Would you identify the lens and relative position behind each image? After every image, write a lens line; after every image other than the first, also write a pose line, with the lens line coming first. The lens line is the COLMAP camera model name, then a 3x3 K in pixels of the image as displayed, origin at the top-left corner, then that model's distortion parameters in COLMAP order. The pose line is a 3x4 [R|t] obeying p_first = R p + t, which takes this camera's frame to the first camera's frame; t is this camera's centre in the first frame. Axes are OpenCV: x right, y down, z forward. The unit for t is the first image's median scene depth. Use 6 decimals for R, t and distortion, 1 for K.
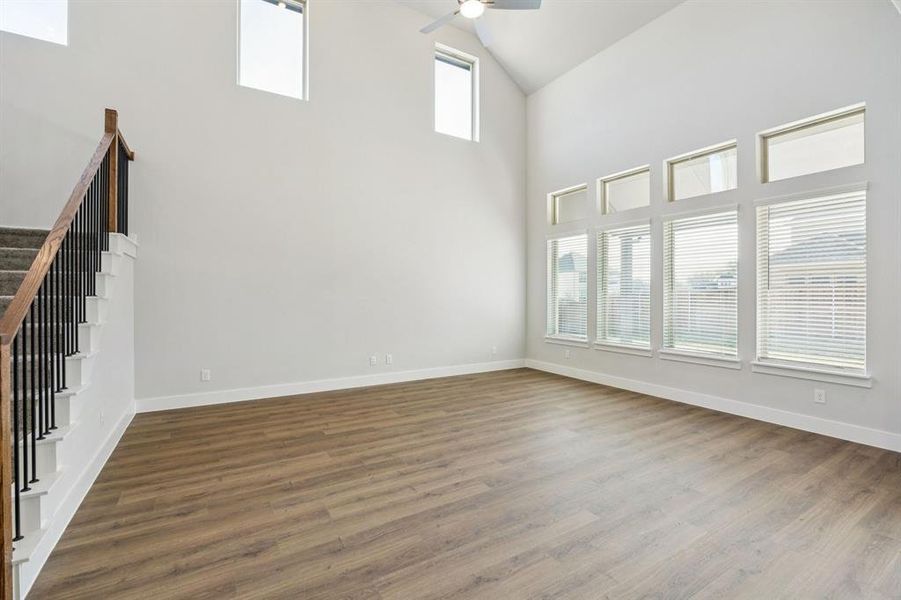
lens RADIAL K [[402.5, 0, 452.0], [0, 402.5, 295.5], [0, 0, 1]] dist [-0.010434, 0.000168]
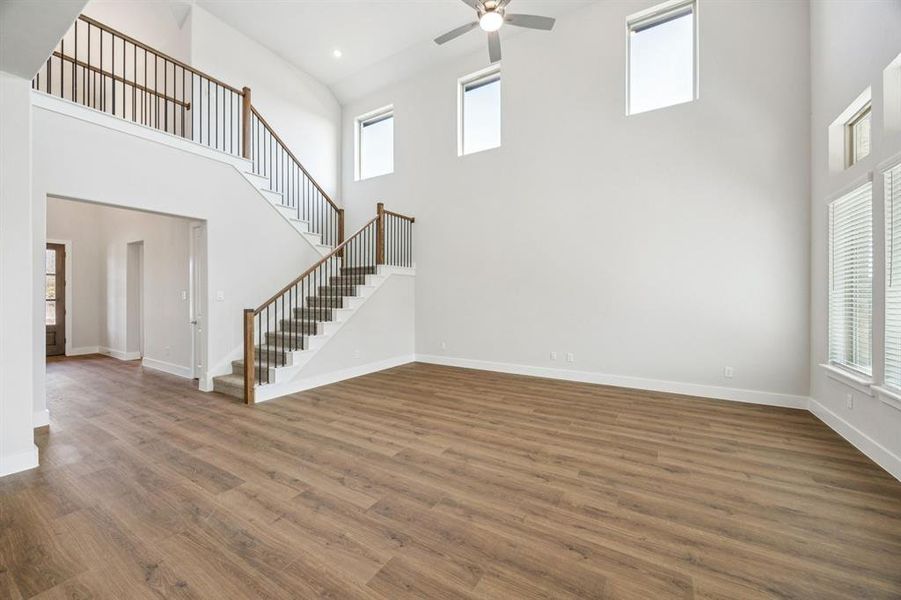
lens RADIAL K [[347.5, 0, 452.2], [0, 347.5, 298.5], [0, 0, 1]] dist [-0.001672, -0.000107]
pose [[0.461124, 0.005822, -0.887317, 0.804103], [-0.001707, 0.999982, 0.005674, -0.000248], [0.887334, -0.001102, 0.461125, 0.490158]]
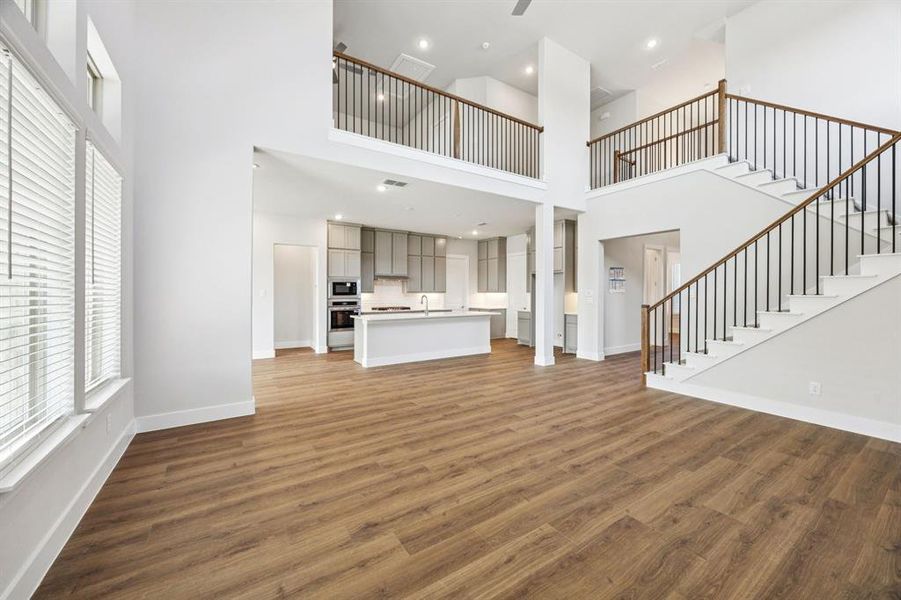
lens RADIAL K [[347.5, 0, 447.4], [0, 347.5, 294.6], [0, 0, 1]] dist [-0.001672, -0.000107]
pose [[-0.999823, -0.002886, -0.018566, 0.284232], [-0.003004, 0.999975, 0.006337, -0.003744], [0.018547, 0.006391, -0.999808, 1.726555]]
